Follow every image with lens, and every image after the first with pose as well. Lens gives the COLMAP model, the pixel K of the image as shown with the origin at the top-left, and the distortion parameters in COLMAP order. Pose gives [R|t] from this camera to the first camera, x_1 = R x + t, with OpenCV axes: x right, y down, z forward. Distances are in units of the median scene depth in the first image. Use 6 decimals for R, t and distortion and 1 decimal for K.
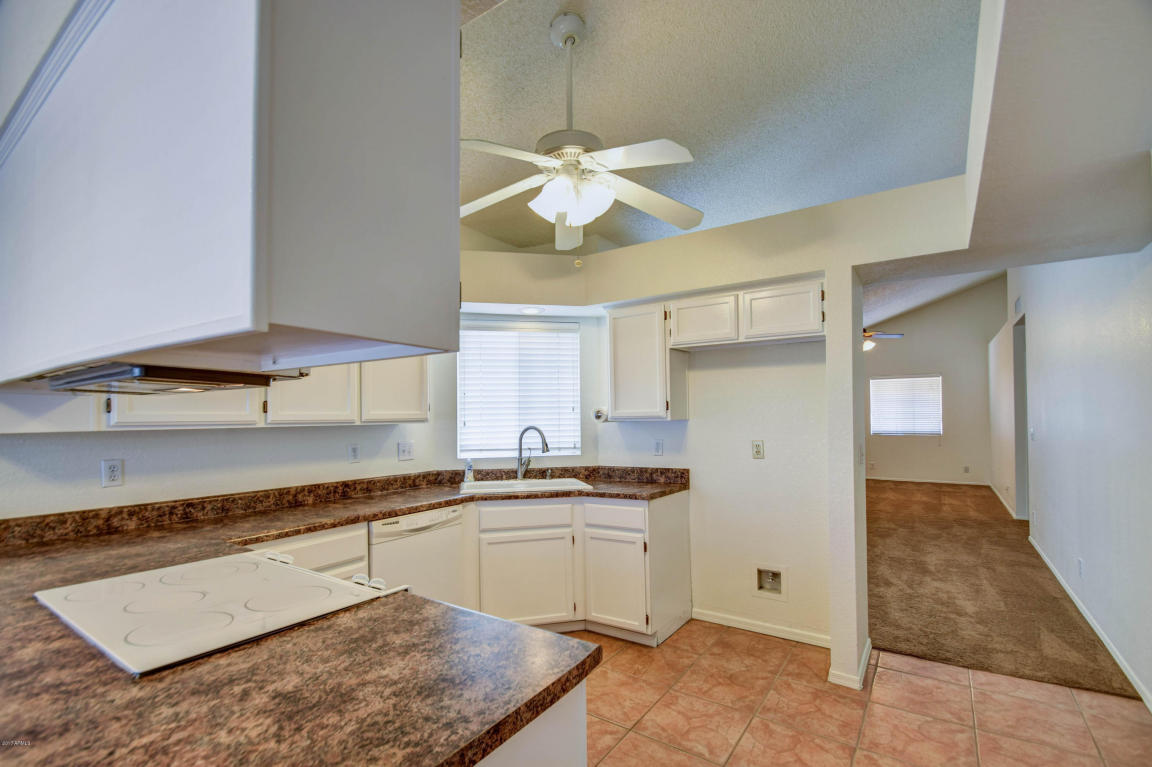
lens RADIAL K [[527.2, 0, 577.0], [0, 527.2, 408.3], [0, 0, 1]] dist [-0.000349, -0.007757]
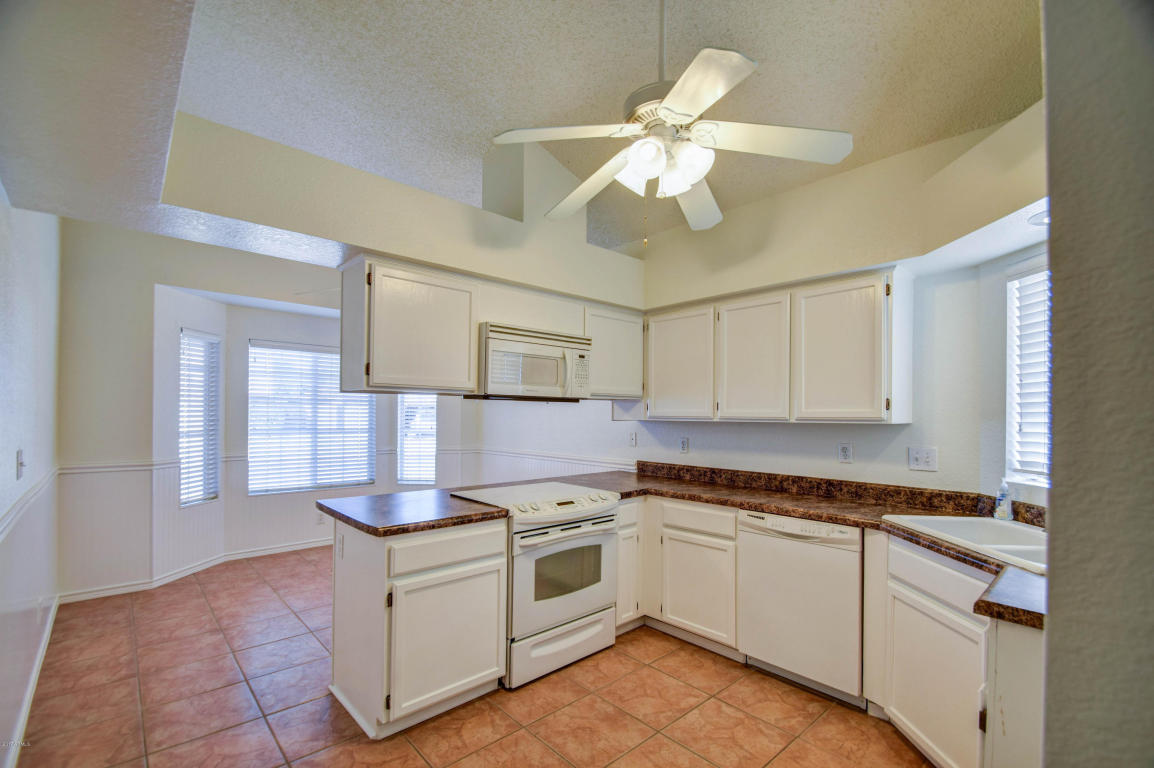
lens RADIAL K [[504.2, 0, 578.1], [0, 504.2, 407.8], [0, 0, 1]] dist [-0.009095, -0.000458]
pose [[-0.225765, 0.000407, -0.974182, 0.594645], [0.014050, 0.999897, -0.002839, -0.003253], [0.974080, -0.014328, -0.225748, 0.730185]]
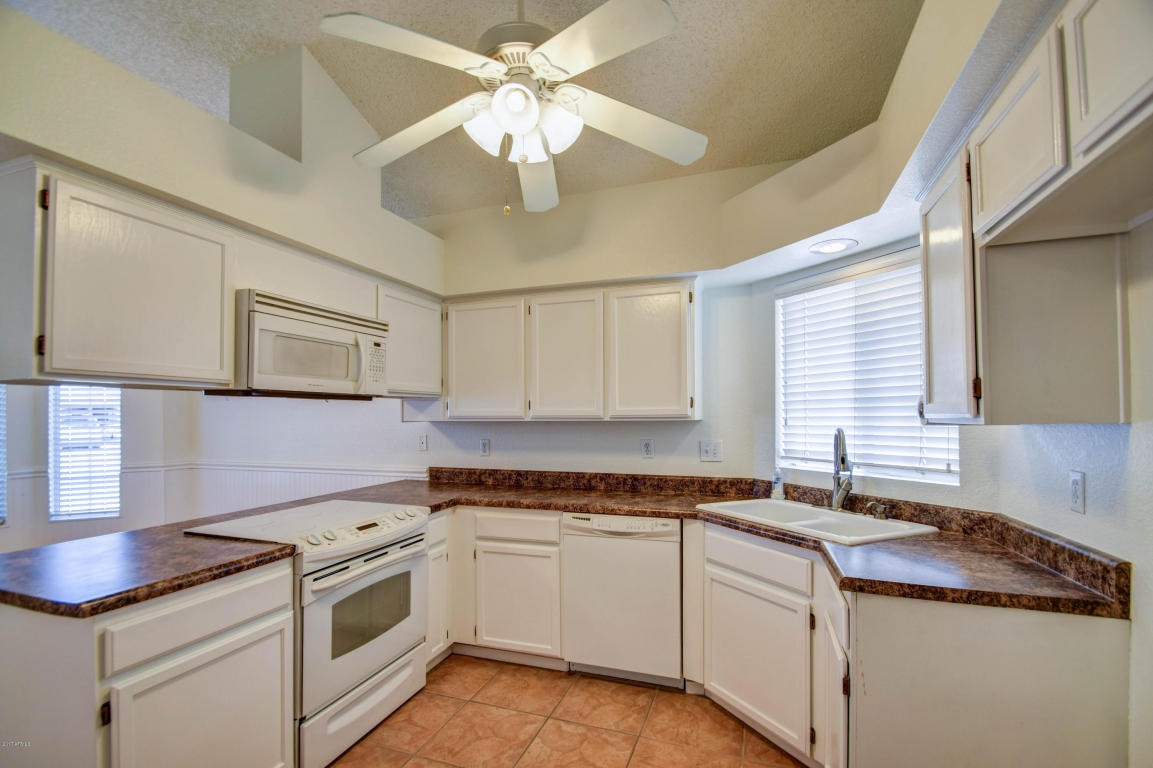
lens RADIAL K [[511.5, 0, 579.6], [0, 511.5, 408.3], [0, 0, 1]] dist [0.002272, -0.014406]
pose [[0.266373, 0.002372, -0.963867, 0.507576], [0.018227, 0.999806, 0.007497, -0.004207], [0.963698, -0.019565, 0.266278, 0.606625]]
